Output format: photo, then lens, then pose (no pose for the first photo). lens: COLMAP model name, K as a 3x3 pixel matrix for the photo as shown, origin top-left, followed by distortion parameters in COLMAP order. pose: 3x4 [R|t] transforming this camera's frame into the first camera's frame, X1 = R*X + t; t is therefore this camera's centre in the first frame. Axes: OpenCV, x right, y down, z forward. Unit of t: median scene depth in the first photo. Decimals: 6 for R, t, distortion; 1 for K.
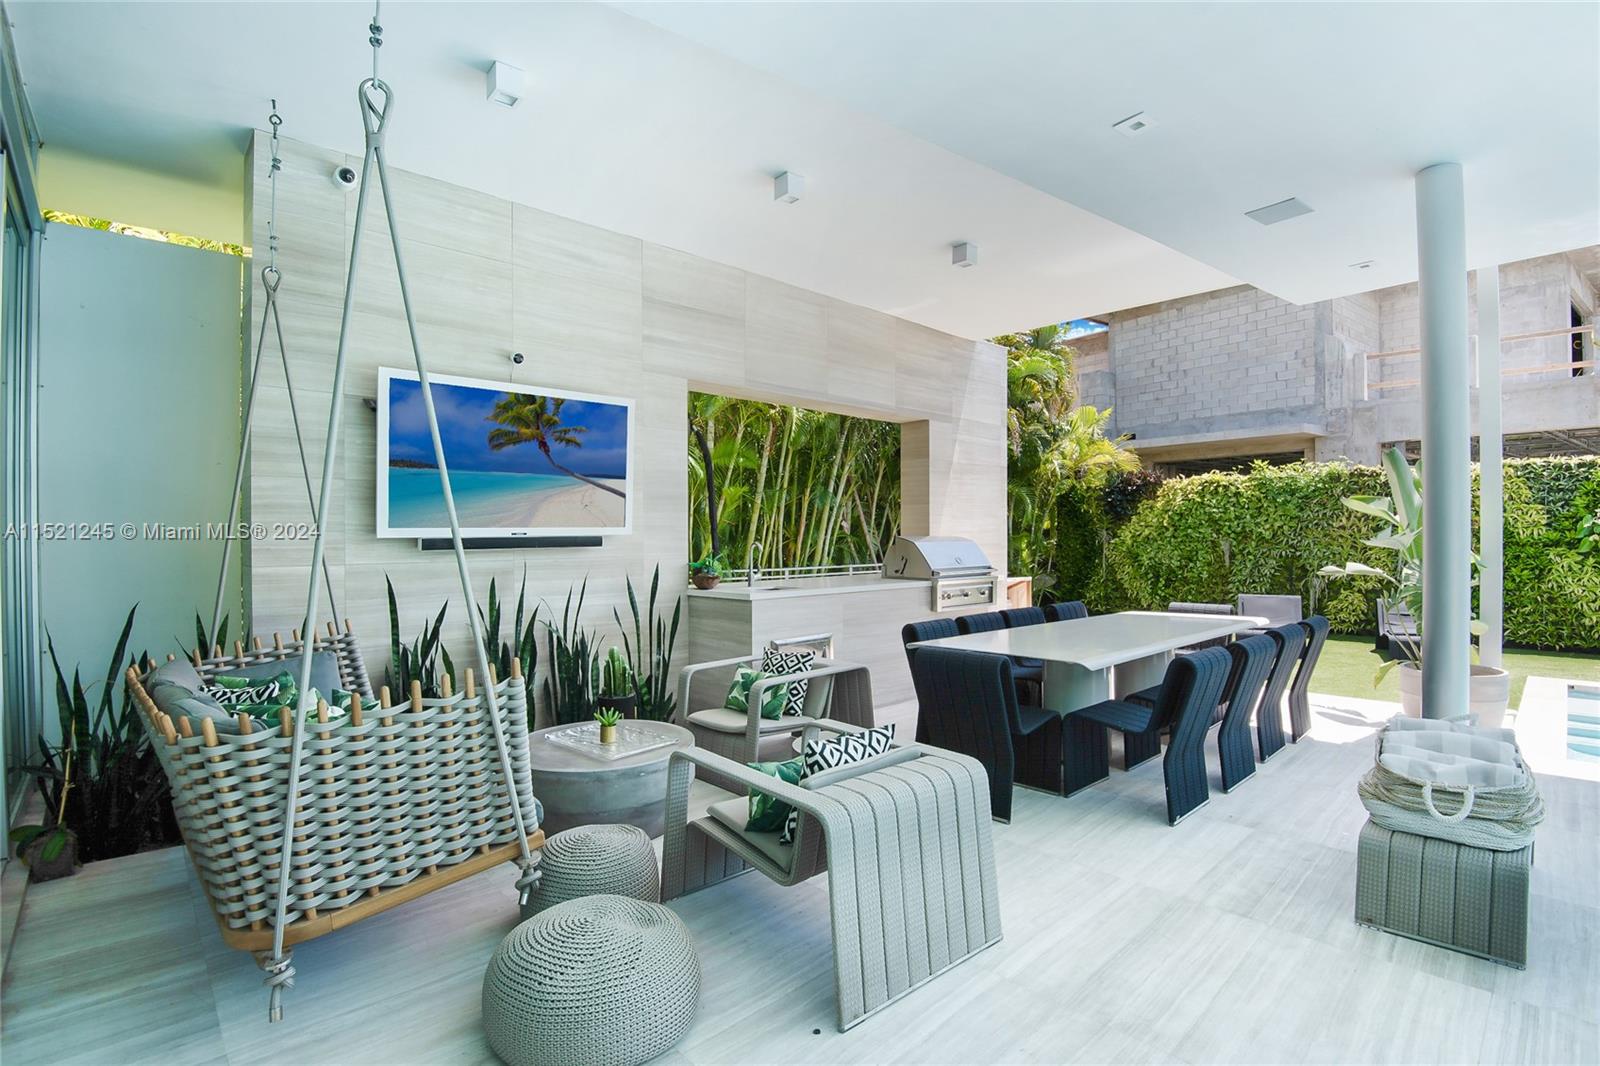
lens RADIAL K [[751.7, 0, 796.7], [0, 751.7, 519.7], [0, 0, 1]] dist [-0.040720, -0.000143]
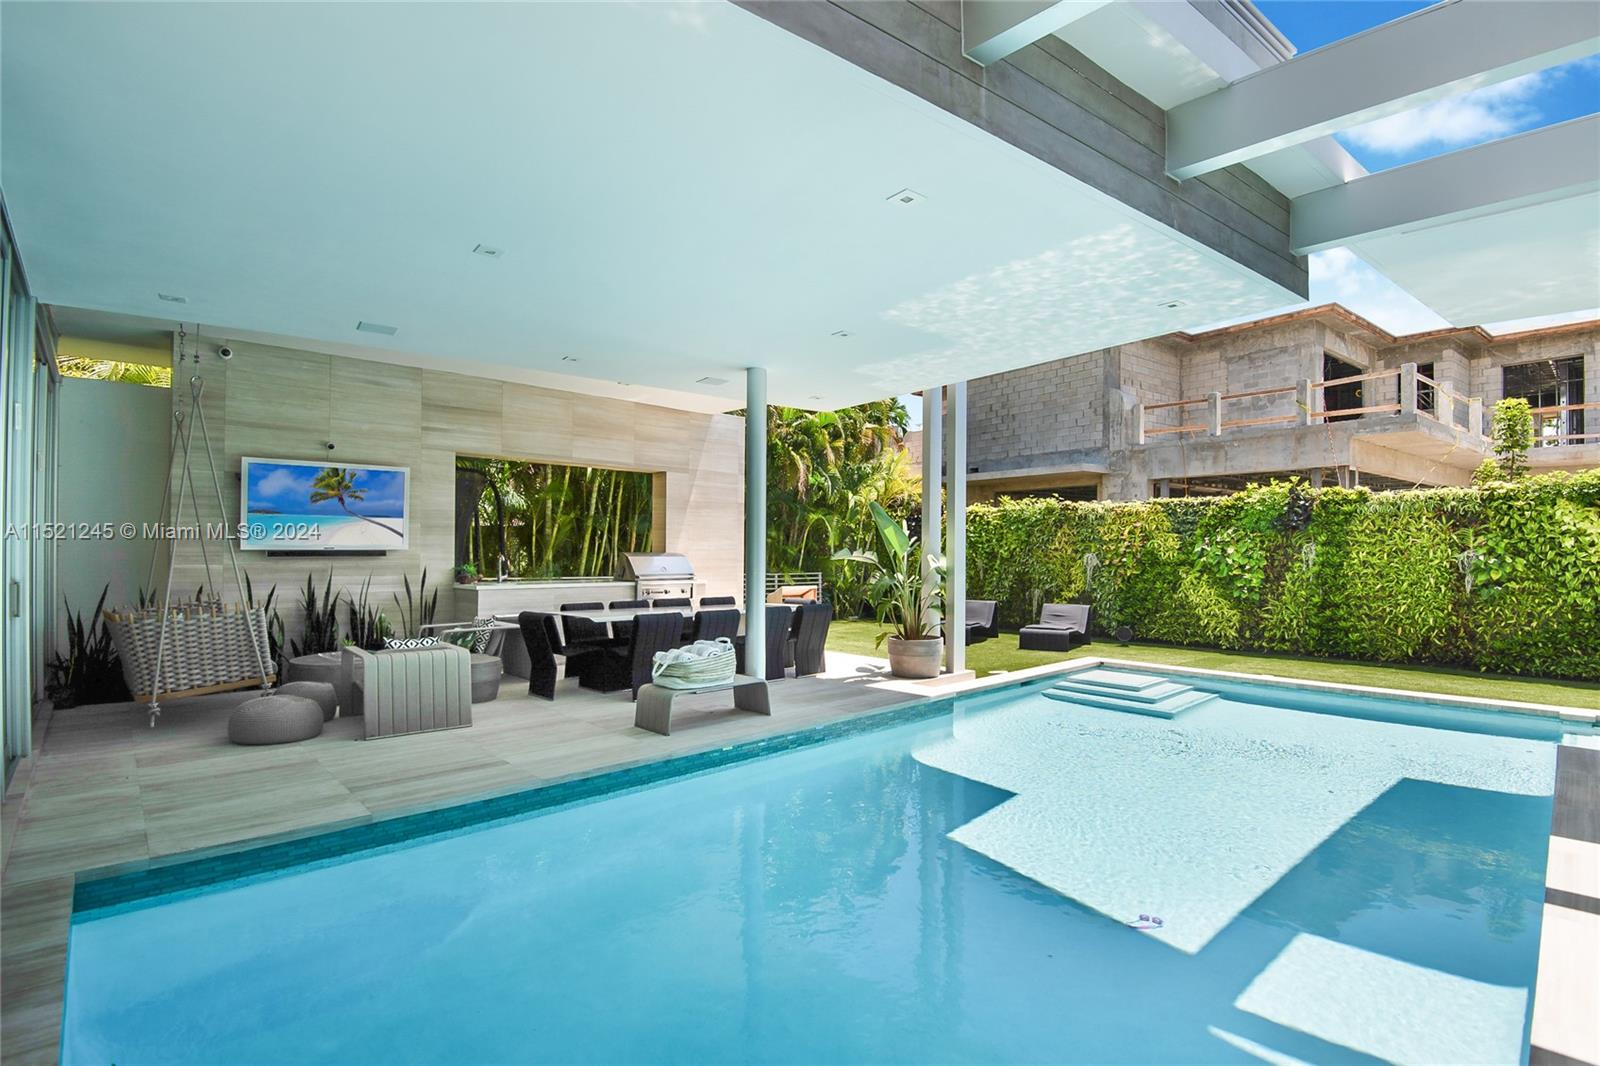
lens RADIAL K [[755.0, 0, 800.0], [0, 755.0, 533.0], [0, 0, 1]] dist [-0.039594, -0.001135]
pose [[0.999905, 0.008741, 0.010663, 0.391077], [-0.008672, 0.999941, -0.006481, -0.008465], [-0.010719, 0.006388, 0.999922, -0.412235]]
